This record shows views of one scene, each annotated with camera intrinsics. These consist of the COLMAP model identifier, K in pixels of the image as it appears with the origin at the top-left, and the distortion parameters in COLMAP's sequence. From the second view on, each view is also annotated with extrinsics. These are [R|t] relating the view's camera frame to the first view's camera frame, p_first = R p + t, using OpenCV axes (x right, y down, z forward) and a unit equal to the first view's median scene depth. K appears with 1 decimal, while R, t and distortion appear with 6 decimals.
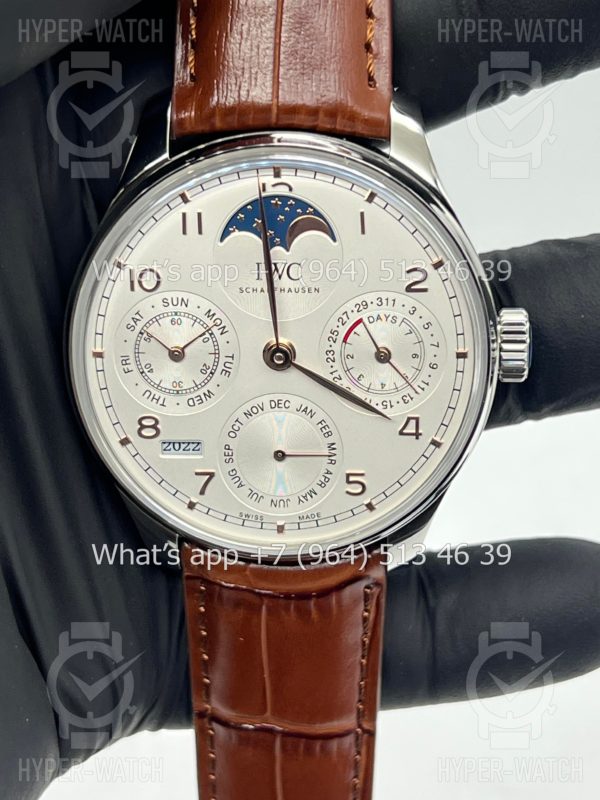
lens RADIAL K [[1872.0, 0, 300.0], [0, 1872.0, 400.0], [0, 0, 1]] dist [0.199394, -0.637511]
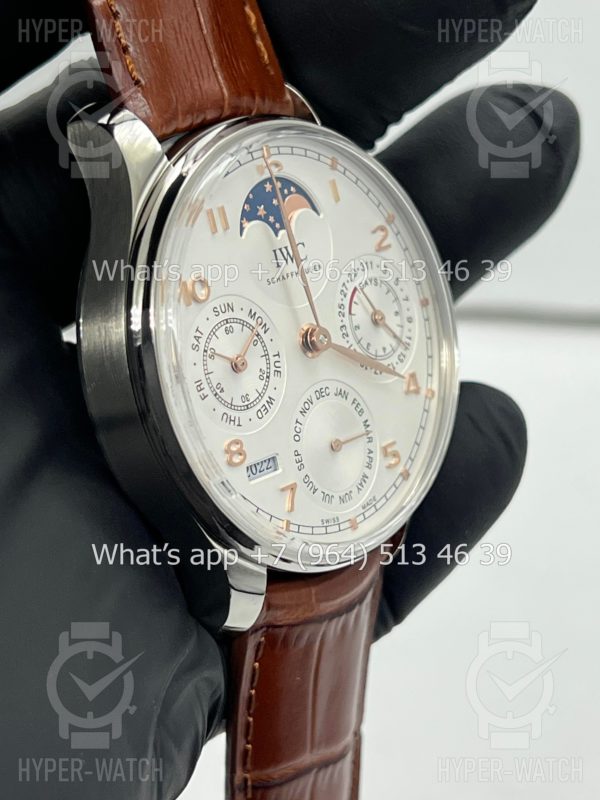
lens RADIAL K [[1872.0, 0, 300.0], [0, 1872.0, 400.0], [0, 0, 1]] dist [0.199394, -0.637511]
pose [[0.610517, -0.224281, 0.759583, -0.742595], [0.388484, 0.920568, -0.040431, 0.039611], [-0.690180, 0.319770, 0.649152, 0.395977]]
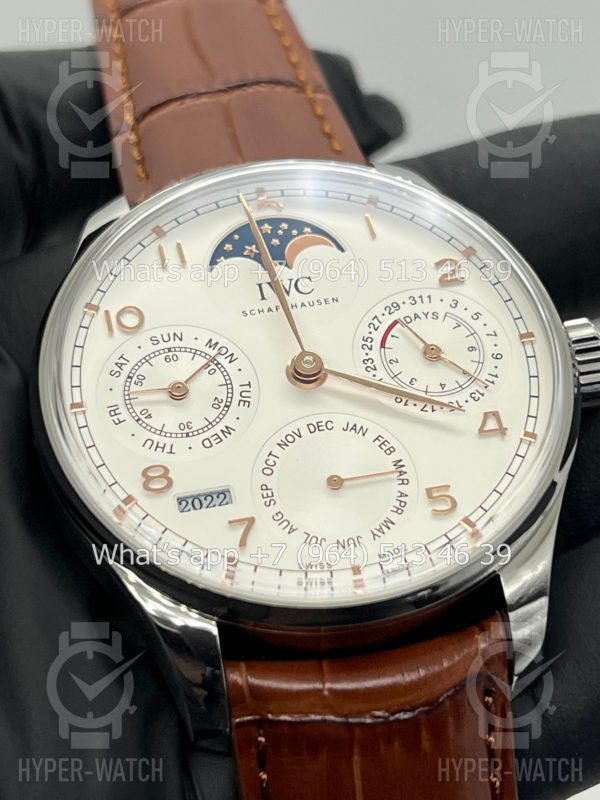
lens RADIAL K [[1872.0, 0, 300.0], [0, 1872.0, 400.0], [0, 0, 1]] dist [0.199394, -0.637511]
pose [[0.974967, -0.120081, 0.187135, -0.163504], [0.217593, 0.688418, -0.691906, 0.531480], [-0.045742, 0.715305, 0.697314, 0.455283]]
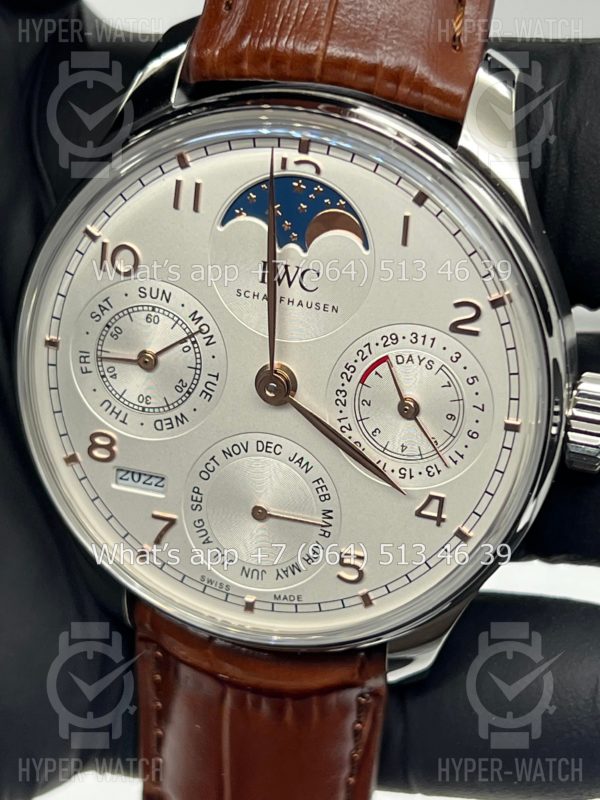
lens RADIAL K [[1872.0, 0, 300.0], [0, 1872.0, 400.0], [0, 0, 1]] dist [0.199394, -0.637511]
pose [[0.972003, 0.171100, -0.161041, 0.121726], [-0.165512, 0.985059, 0.047597, -0.055637], [0.166779, -0.019610, 0.985799, 0.252320]]
